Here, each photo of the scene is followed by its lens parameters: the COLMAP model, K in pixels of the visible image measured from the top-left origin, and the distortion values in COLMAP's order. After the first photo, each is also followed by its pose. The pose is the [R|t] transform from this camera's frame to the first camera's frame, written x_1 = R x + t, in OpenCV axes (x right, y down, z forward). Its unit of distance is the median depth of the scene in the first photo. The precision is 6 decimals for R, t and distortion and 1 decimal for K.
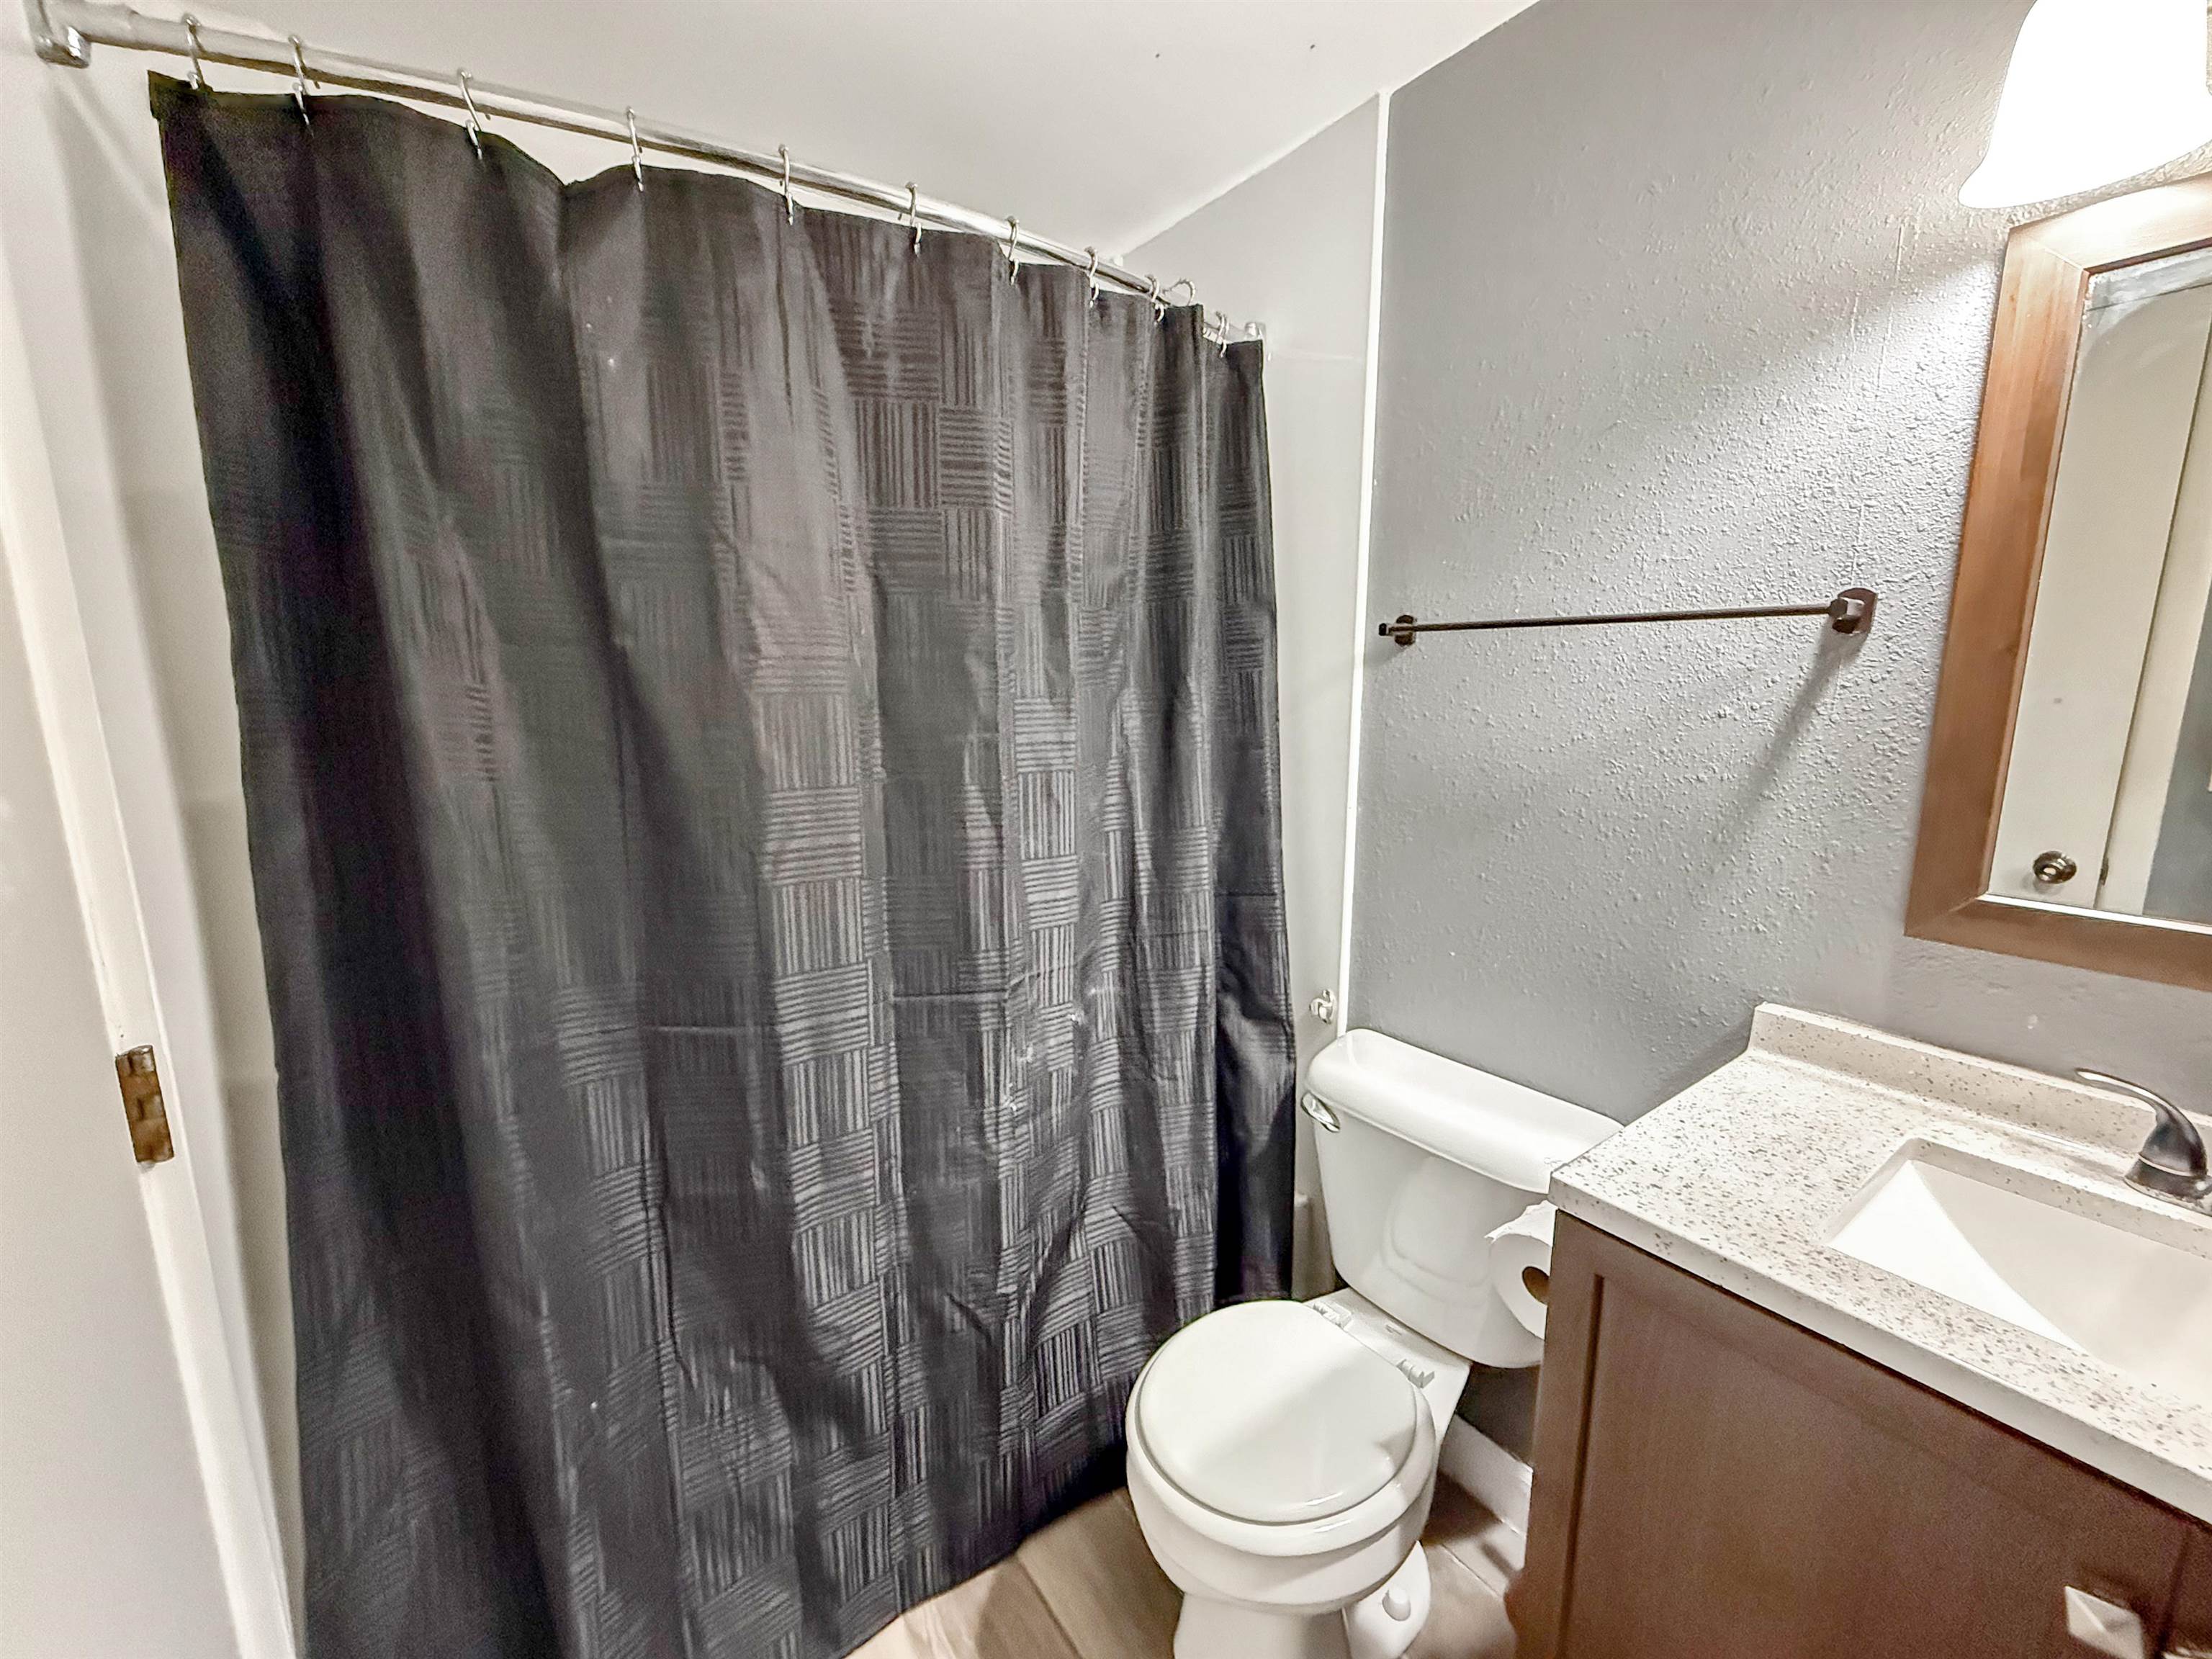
lens RADIAL K [[895.0, 0, 1105.3], [0, 895.0, 827.8], [0, 0, 1]] dist [0.002241, 0.000066]
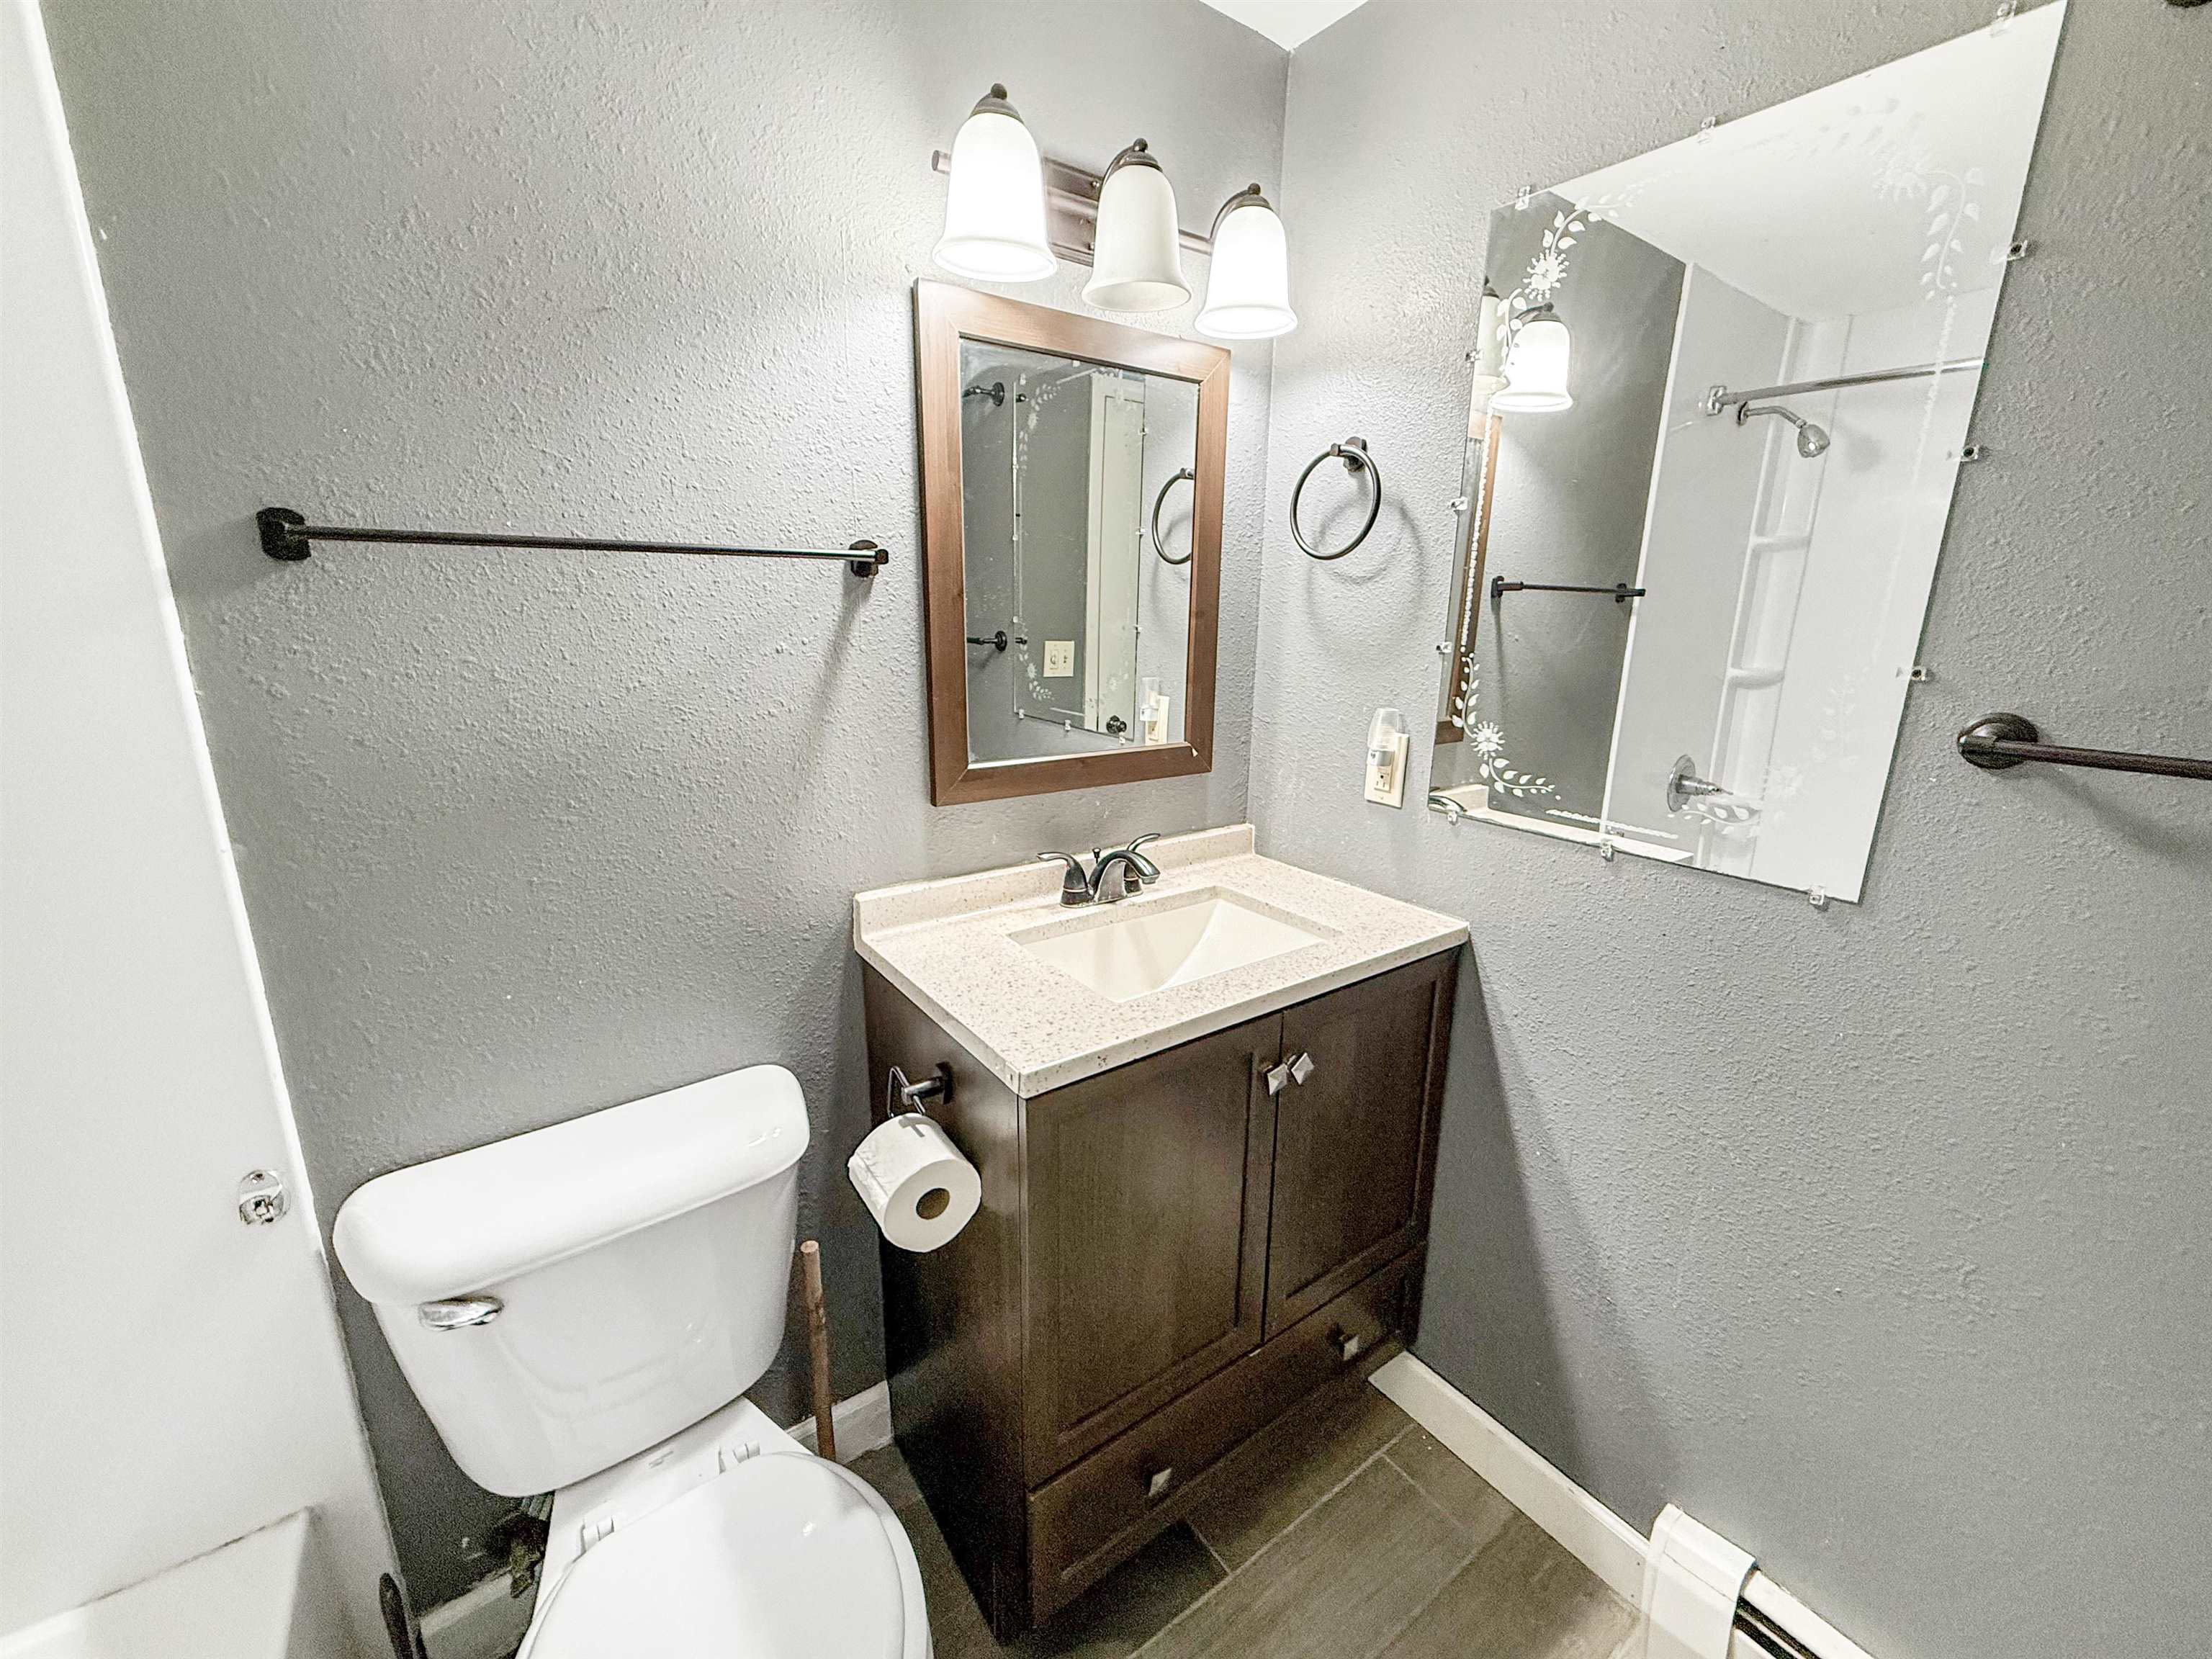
lens RADIAL K [[895.0, 0, 1106.3], [0, 895.0, 824.8], [0, 0, 1]] dist [0.002241, 0.000066]
pose [[-0.006021, -0.234750, 0.972037, -0.417675], [0.162362, 0.958927, 0.232589, -0.122116], [-0.986713, 0.159222, 0.032341, 0.676517]]
